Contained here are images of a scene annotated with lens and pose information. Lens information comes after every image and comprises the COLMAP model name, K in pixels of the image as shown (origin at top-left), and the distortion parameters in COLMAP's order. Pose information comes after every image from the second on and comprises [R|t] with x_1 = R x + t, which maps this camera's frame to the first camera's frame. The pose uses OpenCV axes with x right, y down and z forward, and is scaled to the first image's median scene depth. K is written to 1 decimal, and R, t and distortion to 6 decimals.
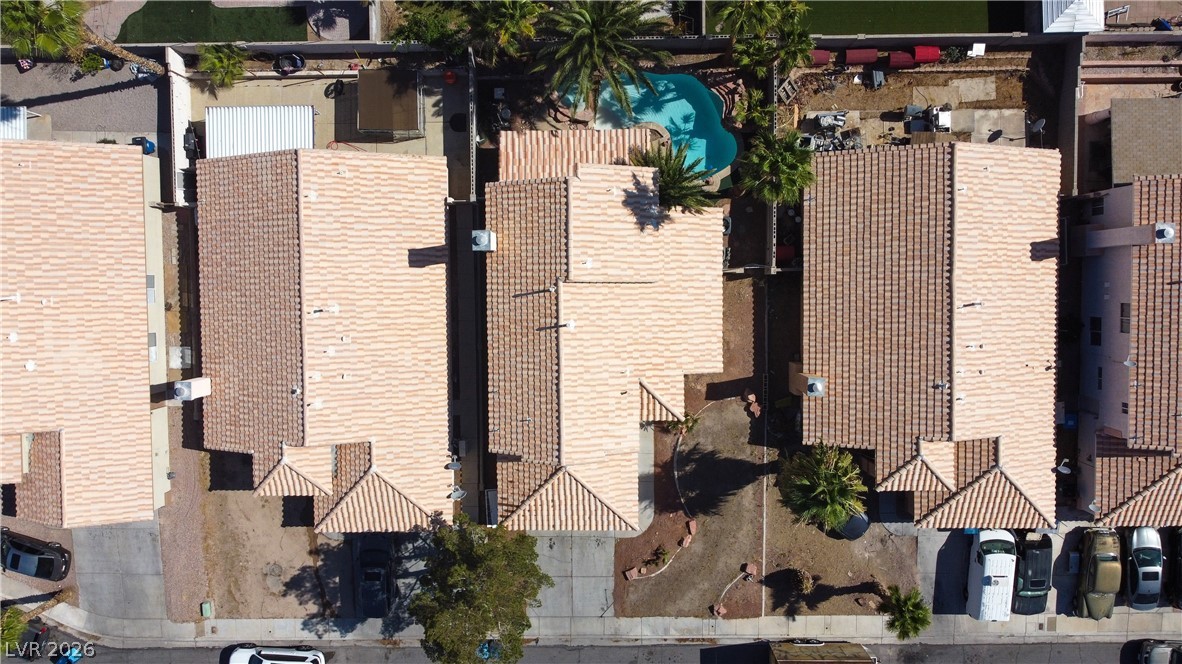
lens RADIAL K [[932.3, 0, 586.2], [0, 932.3, 329.8], [0, 0, 1]] dist [0.027767, -0.037014]
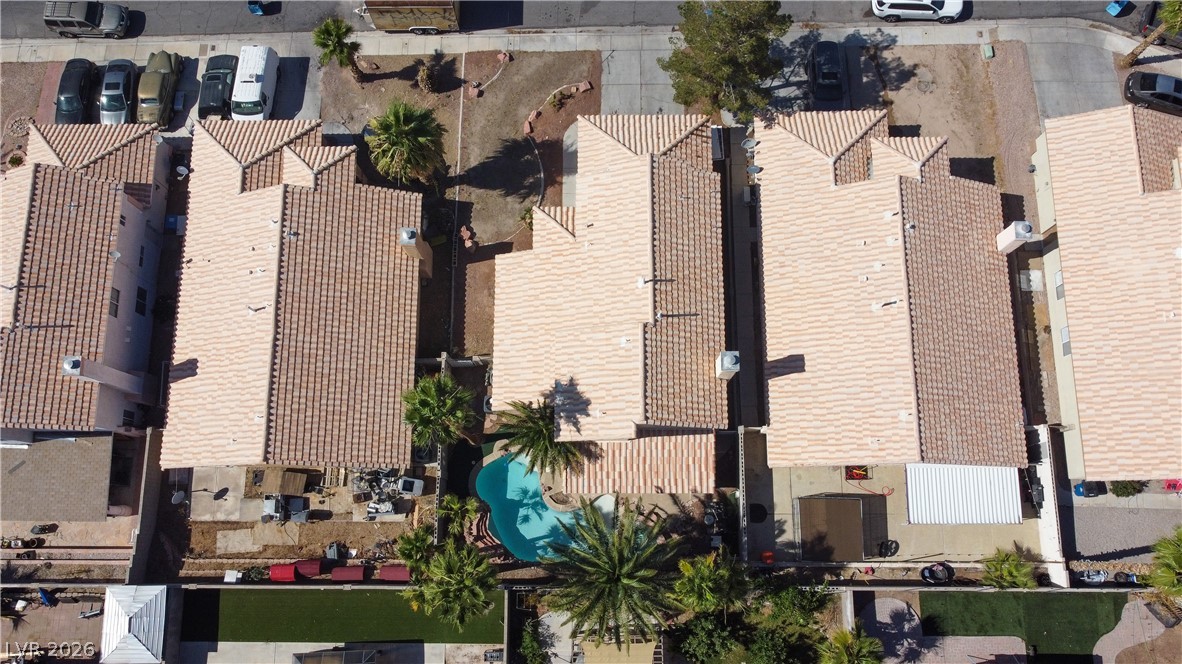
lens RADIAL K [[955.5, 0, 585.9], [0, 955.5, 331.0], [0, 0, 1]] dist [0.039738, -0.067294]
pose [[-0.998841, 0.000392, 0.048123, -0.005476], [0.008247, -0.983781, 0.179185, -0.225956], [0.047412, 0.179374, 0.982638, -0.028627]]
